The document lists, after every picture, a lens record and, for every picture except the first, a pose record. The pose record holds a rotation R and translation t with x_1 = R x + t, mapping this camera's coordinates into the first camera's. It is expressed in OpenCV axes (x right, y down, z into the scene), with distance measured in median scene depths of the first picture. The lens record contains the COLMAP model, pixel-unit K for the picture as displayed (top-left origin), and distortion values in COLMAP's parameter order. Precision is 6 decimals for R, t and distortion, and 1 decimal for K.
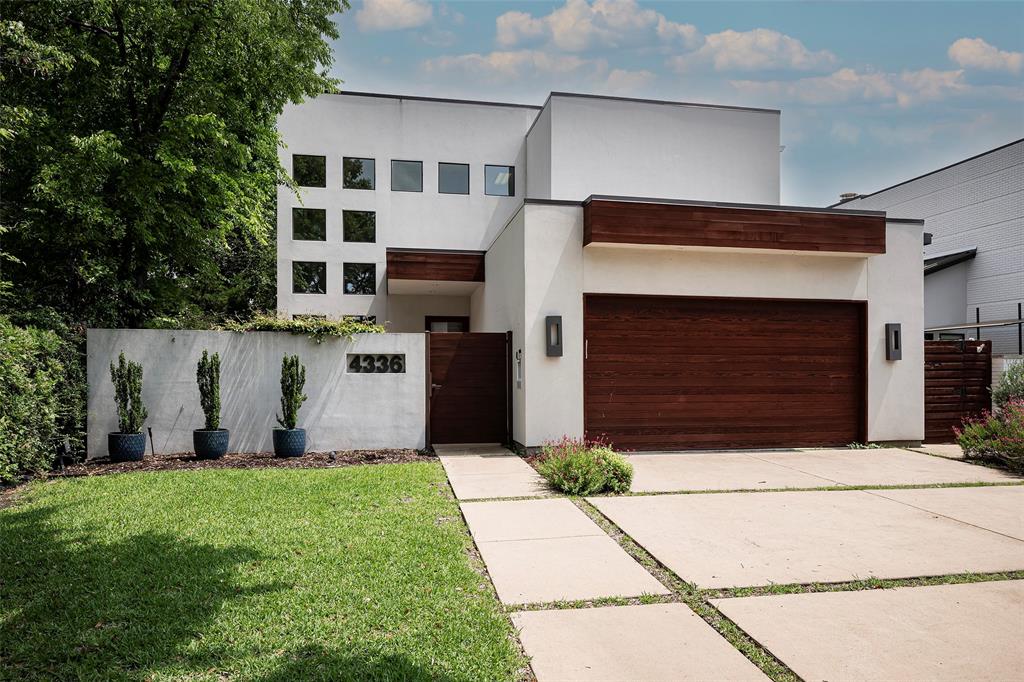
lens RADIAL K [[697.9, 0, 513.5], [0, 697.9, 347.5], [0, 0, 1]] dist [-0.005485, 0.000104]
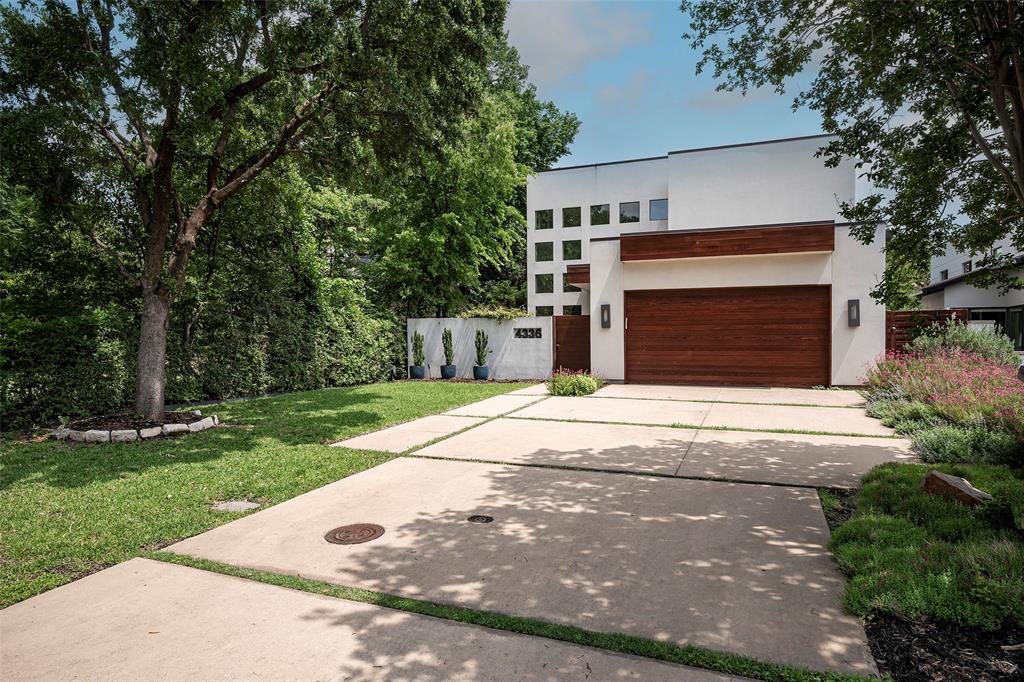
lens RADIAL K [[585.5, 0, 513.5], [0, 585.5, 338.7], [0, 0, 1]] dist [-0.002555, -0.000373]
pose [[0.838838, -0.006964, -0.544337, 0.627217], [0.018534, 0.999704, 0.015771, 0.012040], [0.544066, -0.023318, 0.838718, -0.337128]]
